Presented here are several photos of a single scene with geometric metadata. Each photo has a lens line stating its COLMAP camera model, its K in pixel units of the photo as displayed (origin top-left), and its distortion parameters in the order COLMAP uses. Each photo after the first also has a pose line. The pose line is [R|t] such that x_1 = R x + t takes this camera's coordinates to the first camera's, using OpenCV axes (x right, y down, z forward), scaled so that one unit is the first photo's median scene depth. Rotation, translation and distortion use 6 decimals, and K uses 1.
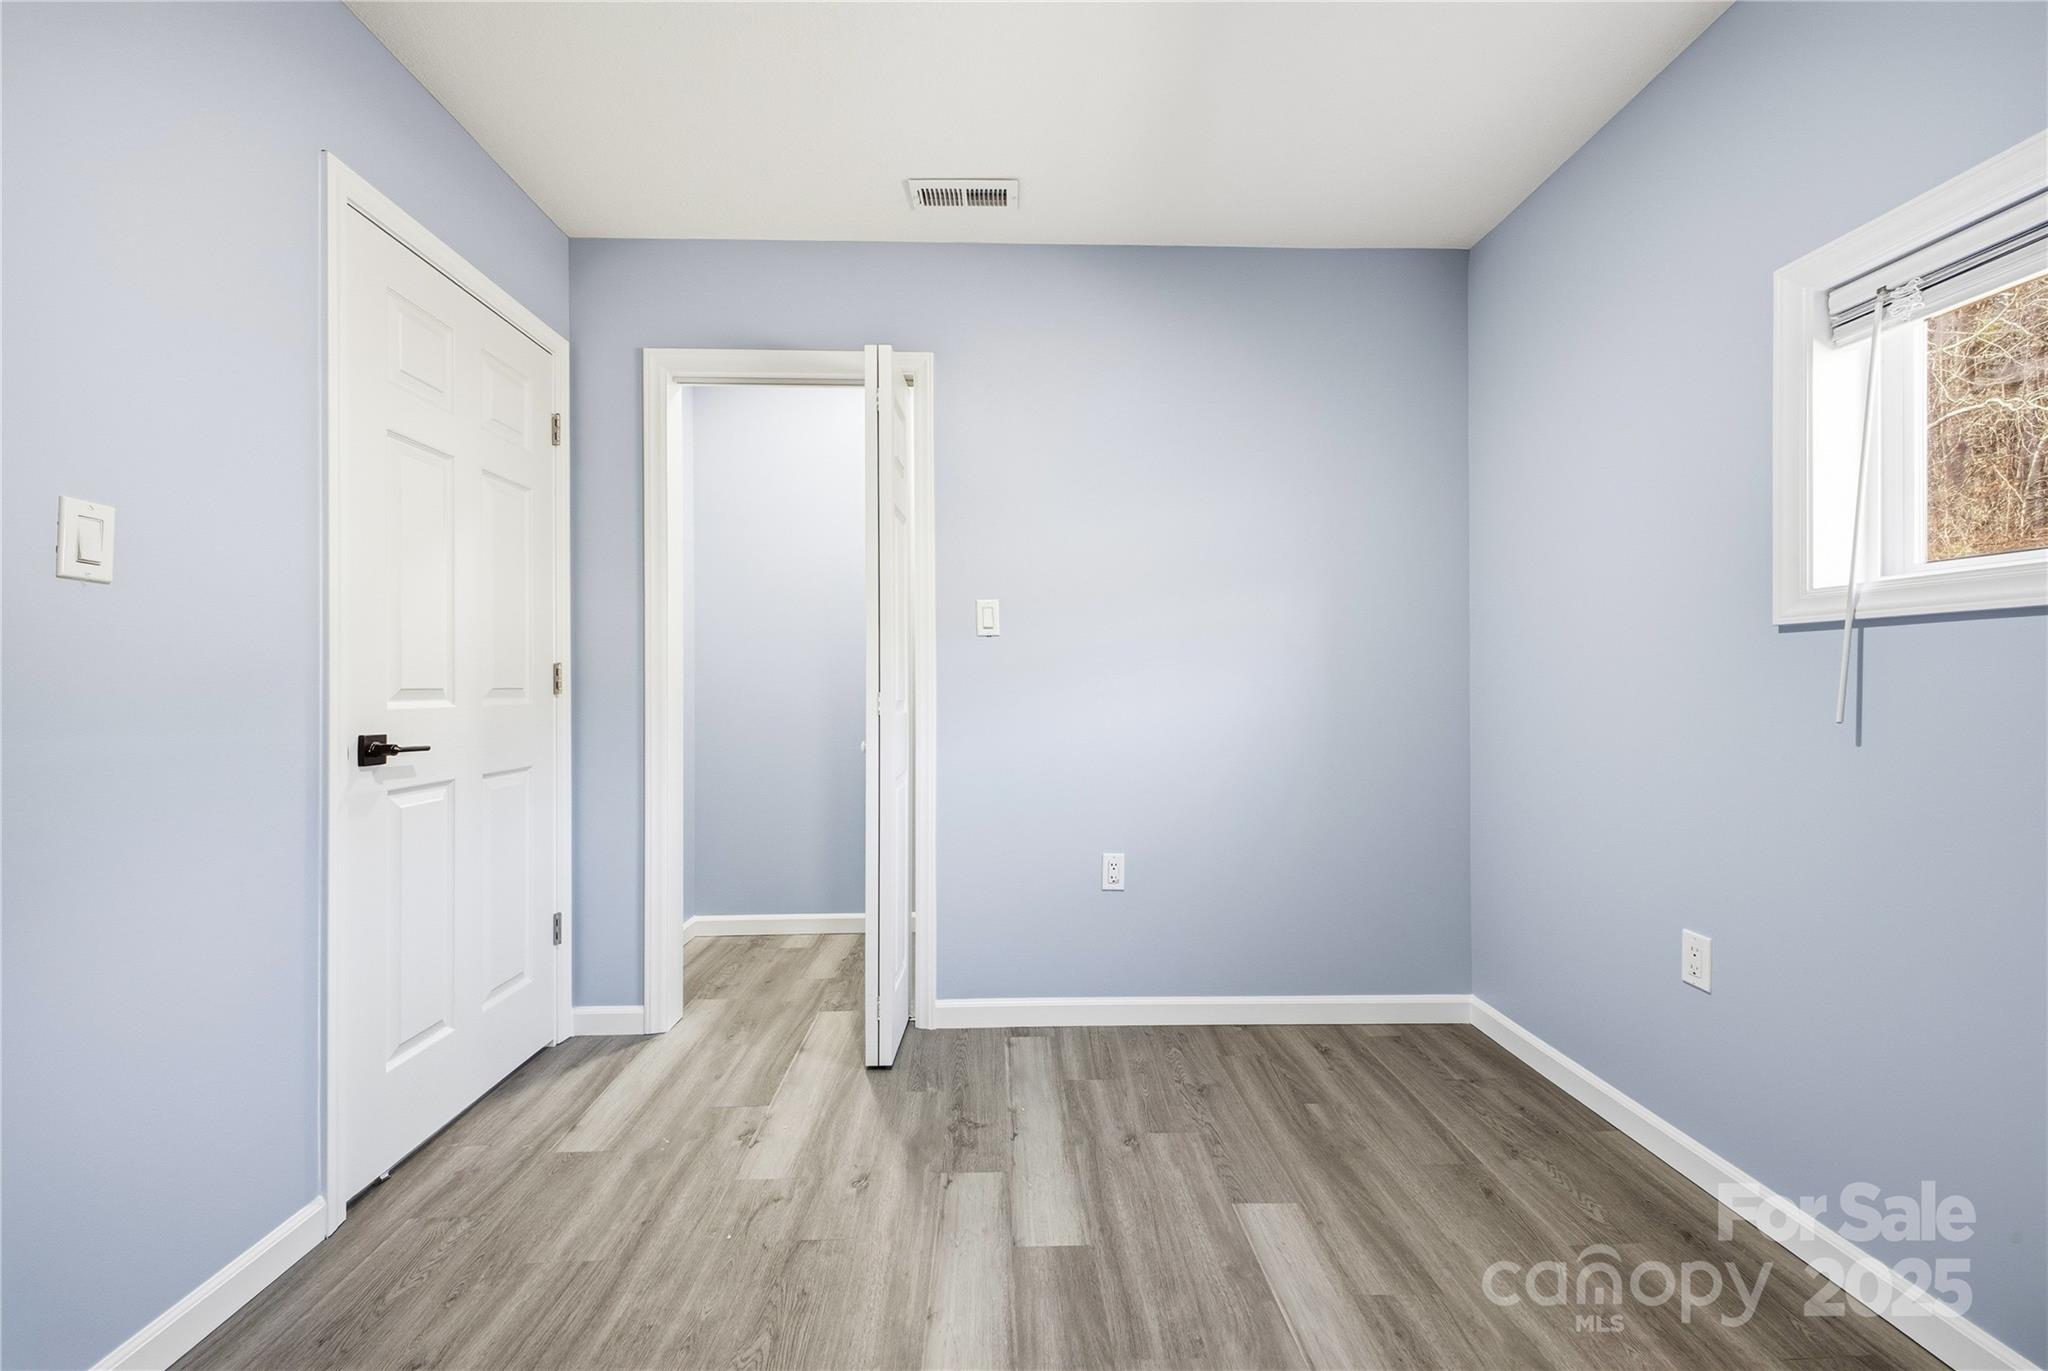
lens RADIAL K [[814.1, 0, 1021.2], [0, 814.1, 685.3], [0, 0, 1]] dist [0.021045, -0.003237]
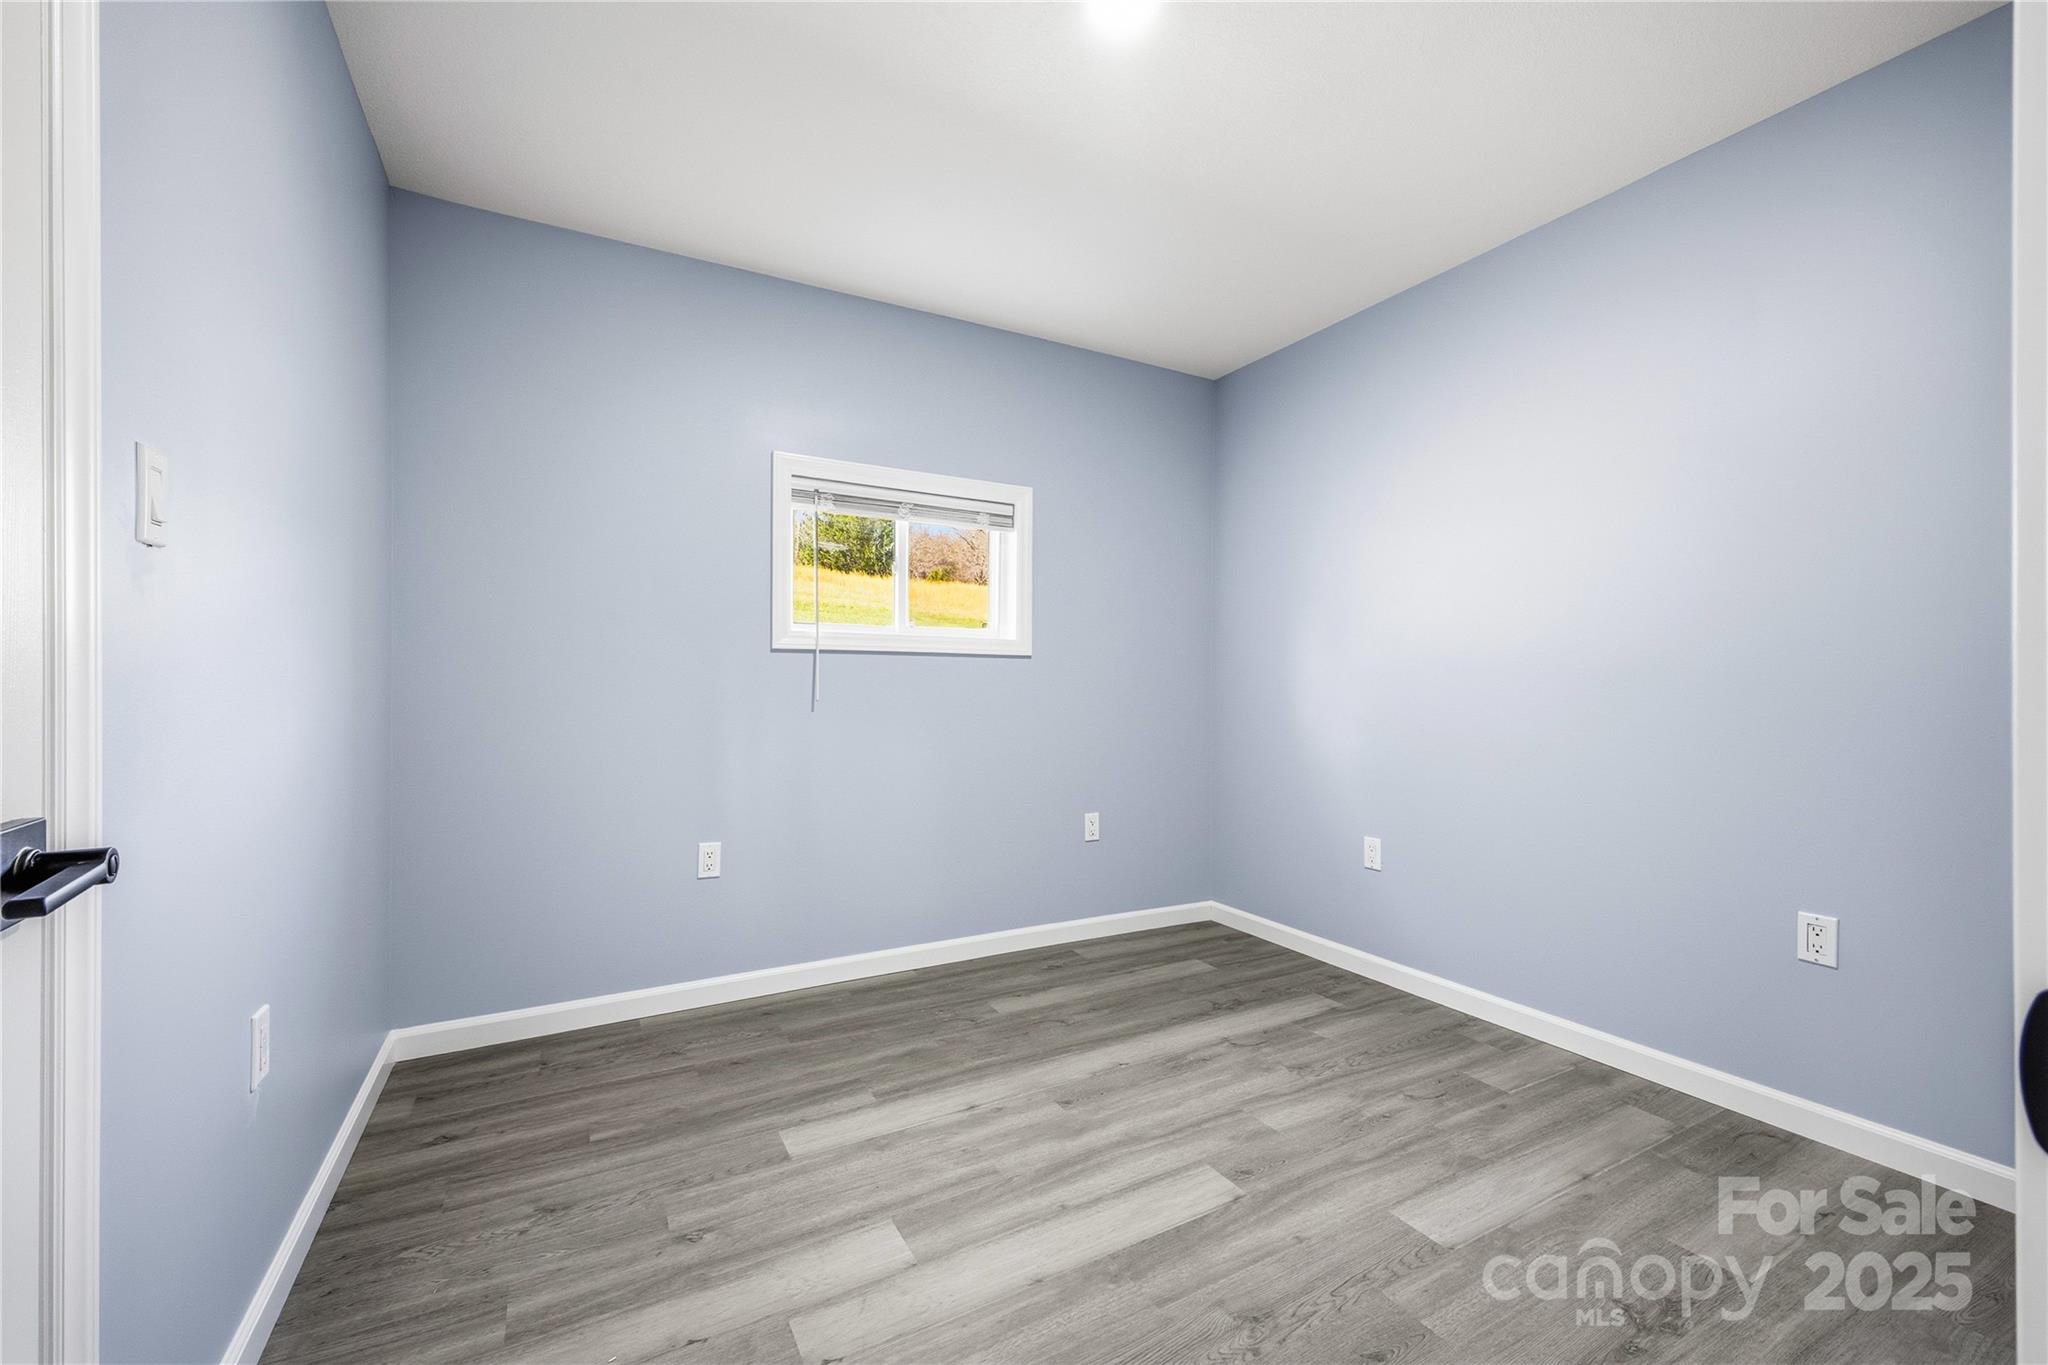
lens RADIAL K [[814.1, 0, 1025.6], [0, 814.1, 685.4], [0, 0, 1]] dist [0.021045, -0.003237]
pose [[-0.445419, -0.000845, 0.895322, -0.787694], [0.000343, 0.999999, 0.001114, 0.005499], [-0.895322, 0.000804, -0.445418, 1.121058]]
